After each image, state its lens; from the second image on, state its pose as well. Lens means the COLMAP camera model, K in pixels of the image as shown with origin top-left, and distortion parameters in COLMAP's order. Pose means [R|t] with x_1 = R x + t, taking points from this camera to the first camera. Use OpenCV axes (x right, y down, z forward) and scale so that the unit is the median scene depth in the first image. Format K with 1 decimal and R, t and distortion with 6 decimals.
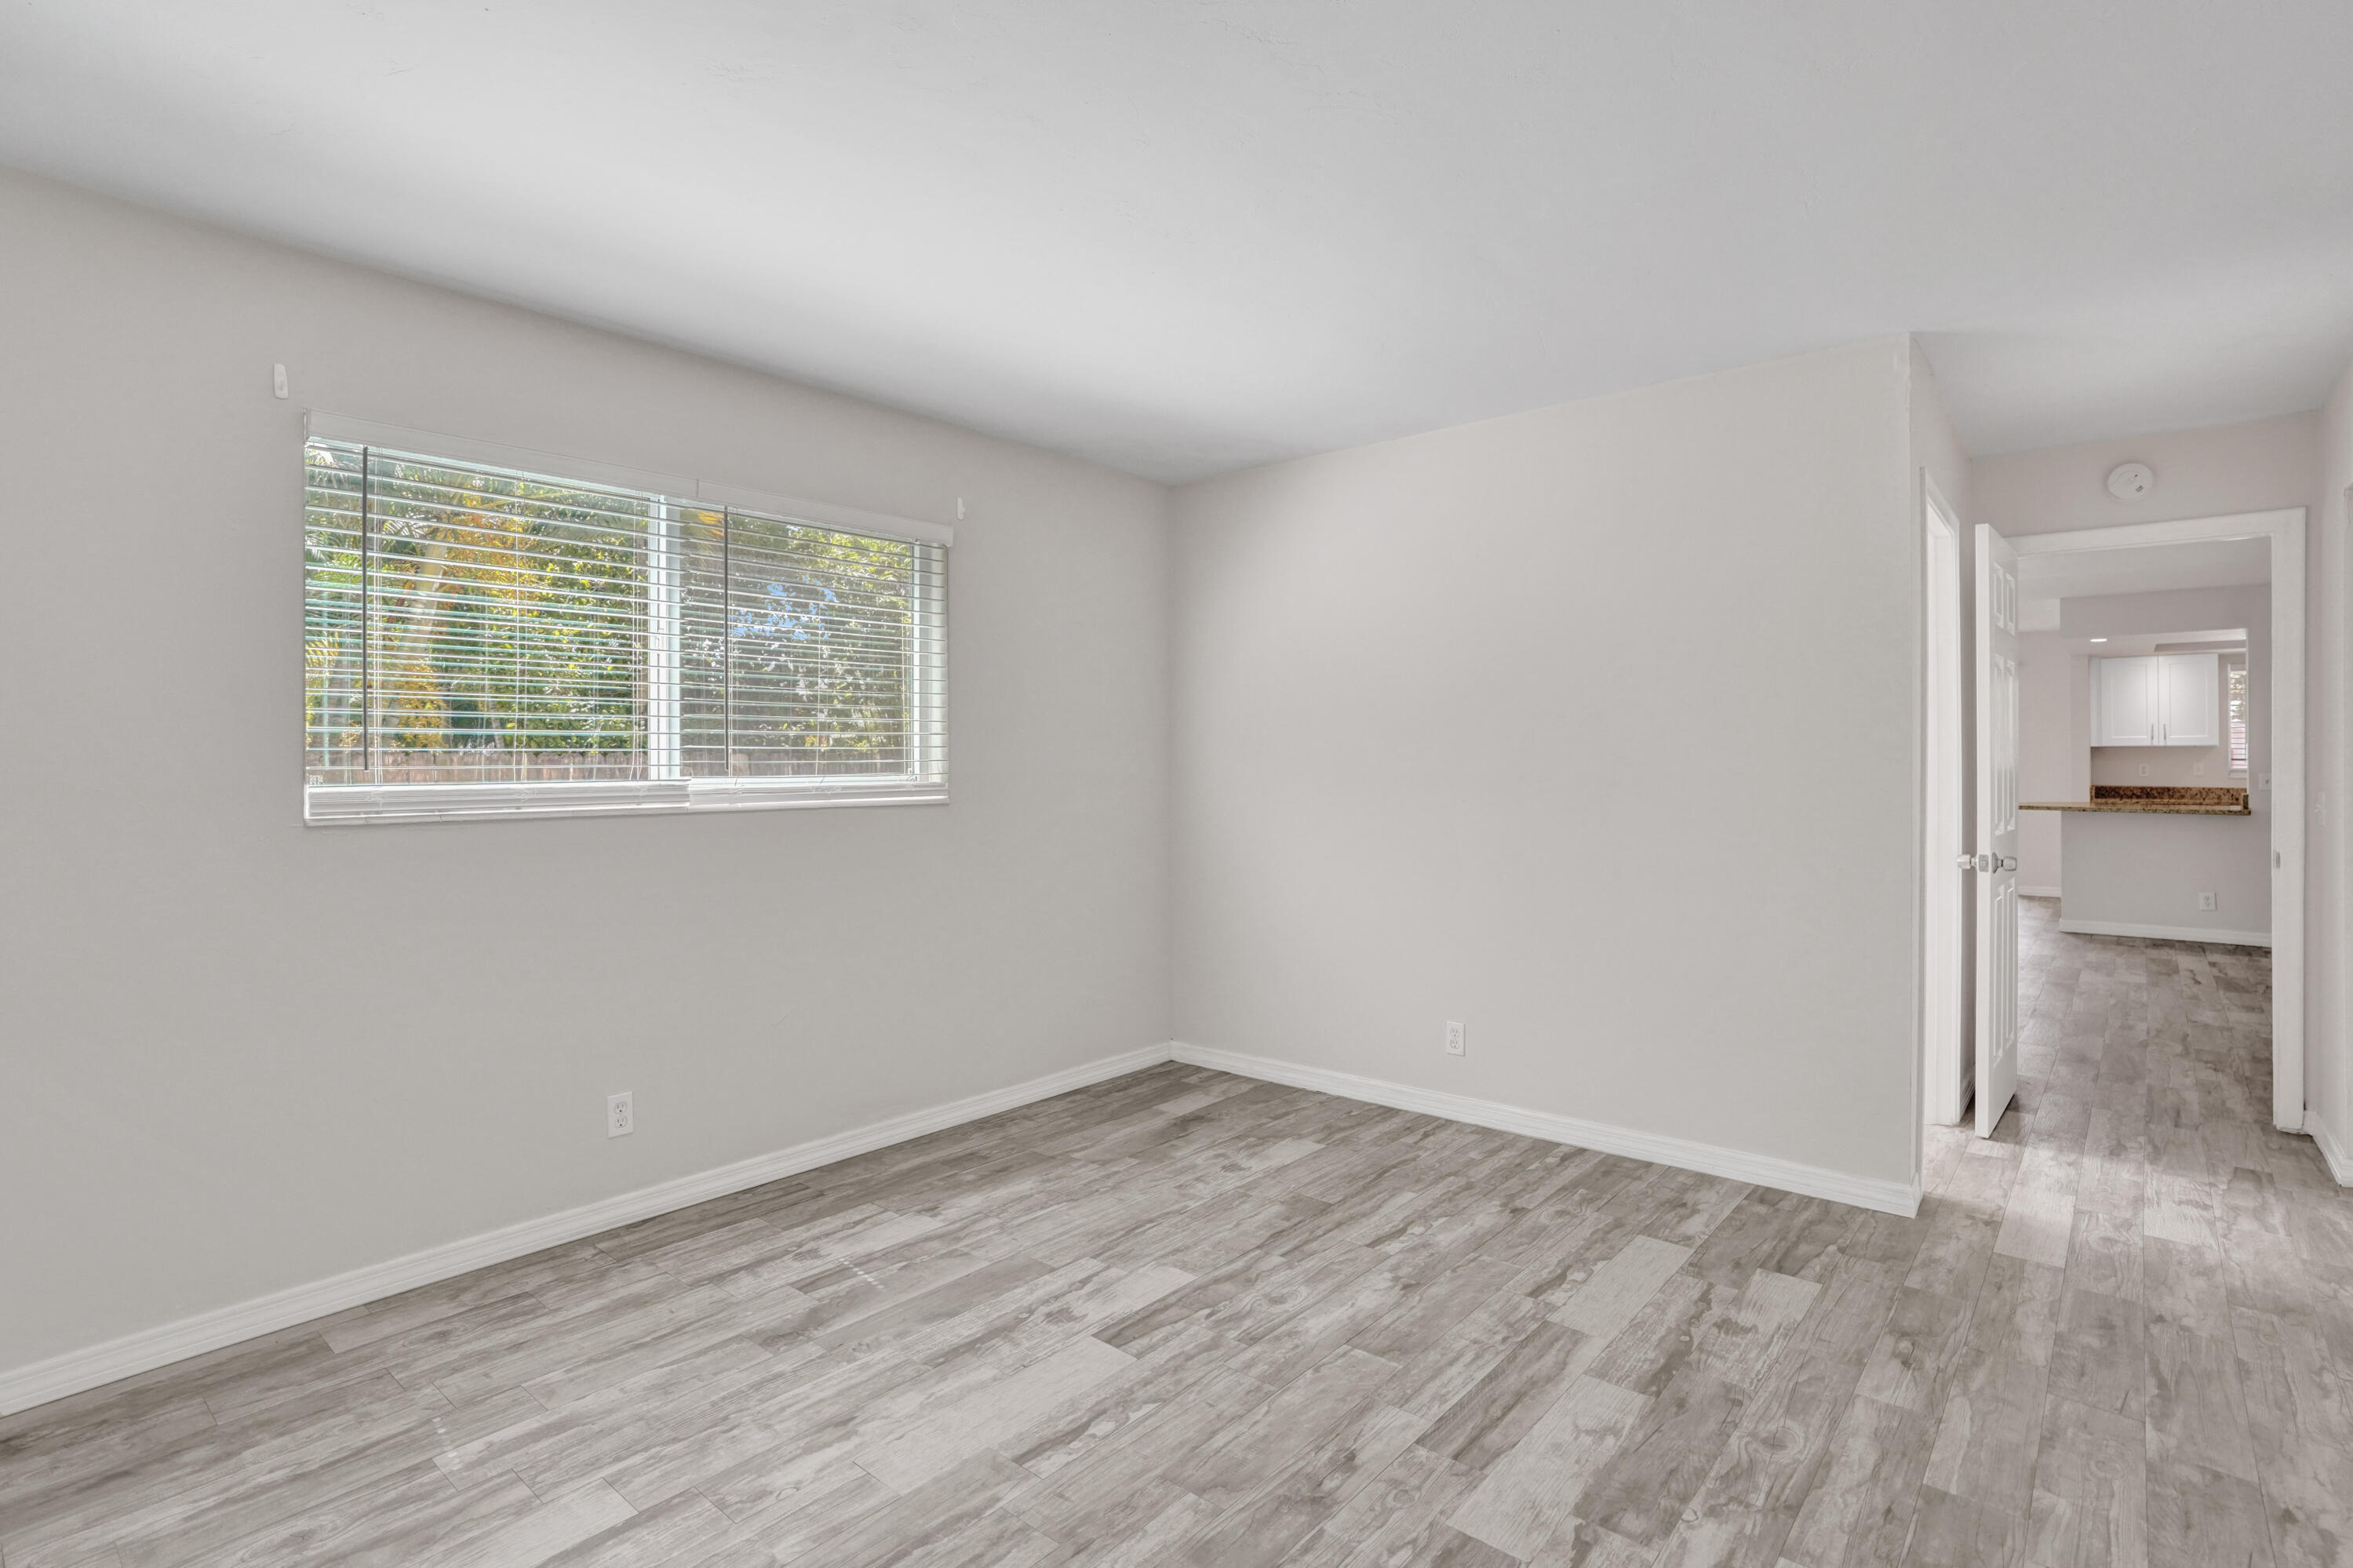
lens RADIAL K [[1136.3, 0, 1187.9], [0, 1136.3, 768.7], [0, 0, 1]] dist [-0.021920, 0.011059]
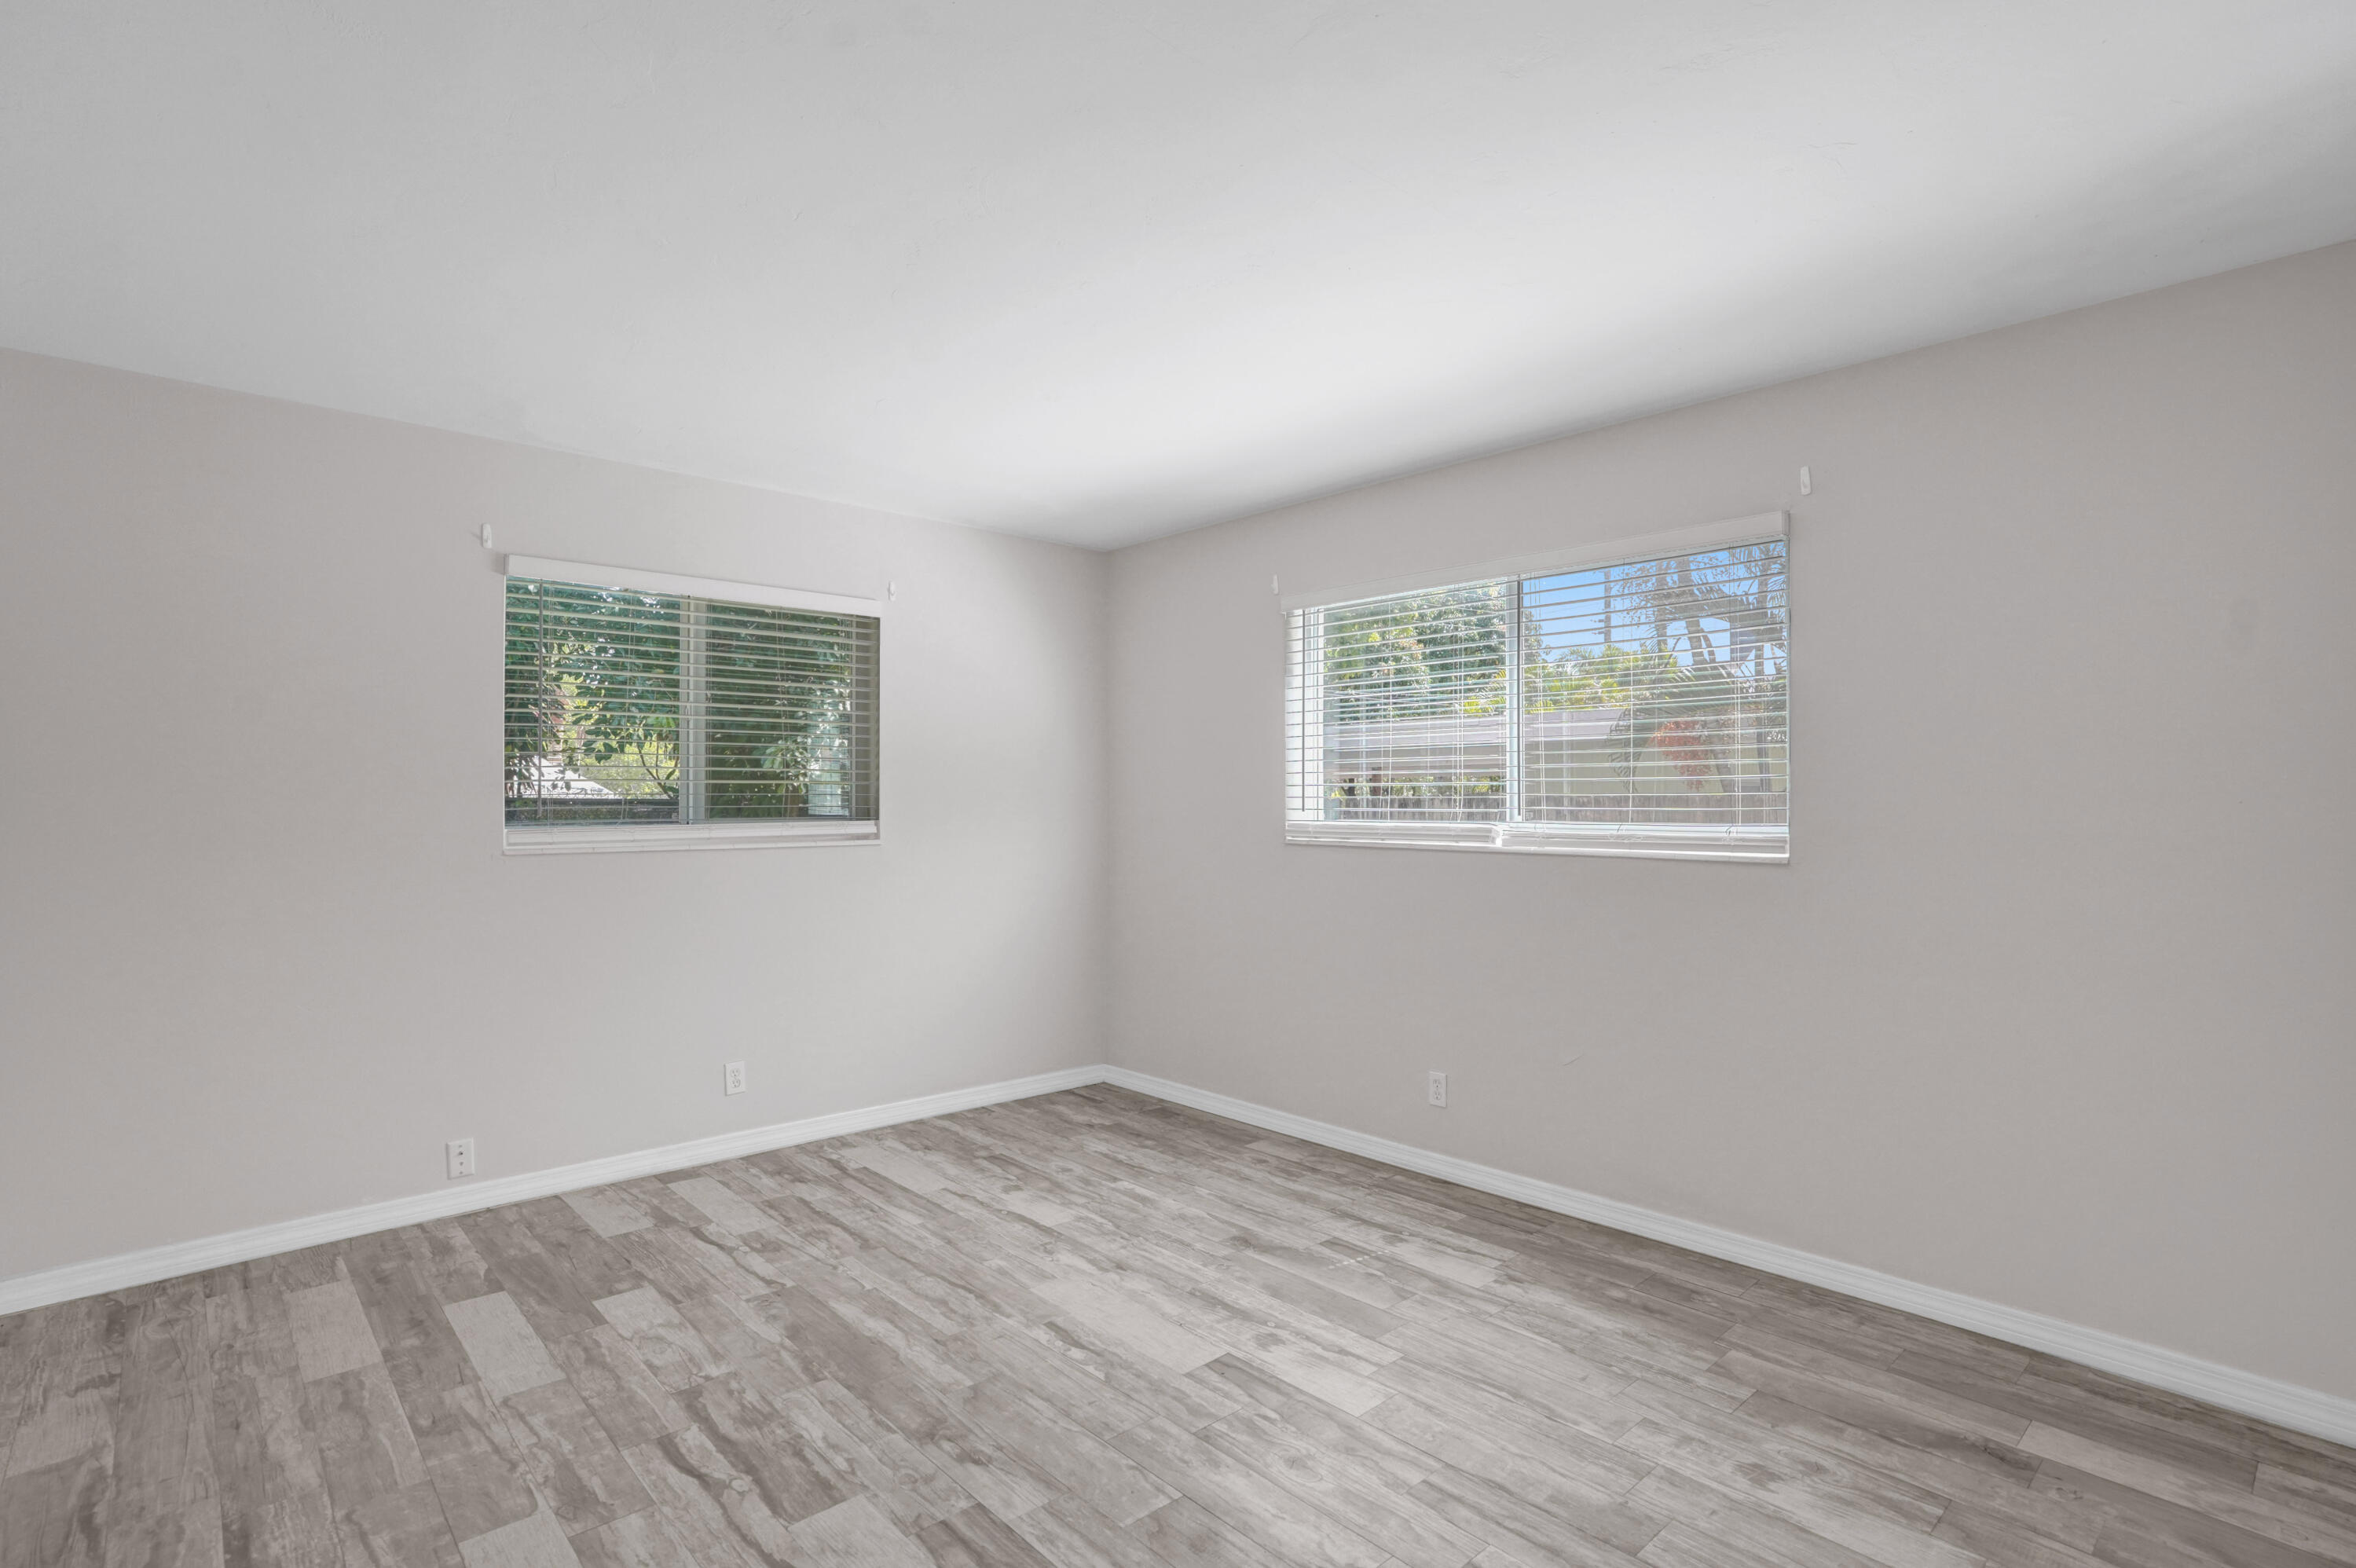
lens RADIAL K [[1137.9, 0, 1182.1], [0, 1137.9, 784.7], [0, 0, 1]] dist [-0.021920, 0.011059]
pose [[-0.125461, -0.011912, -0.992027, 0.887638], [-0.001676, 0.999929, -0.011795, -0.019099], [0.992097, 0.000183, -0.125472, 0.983229]]
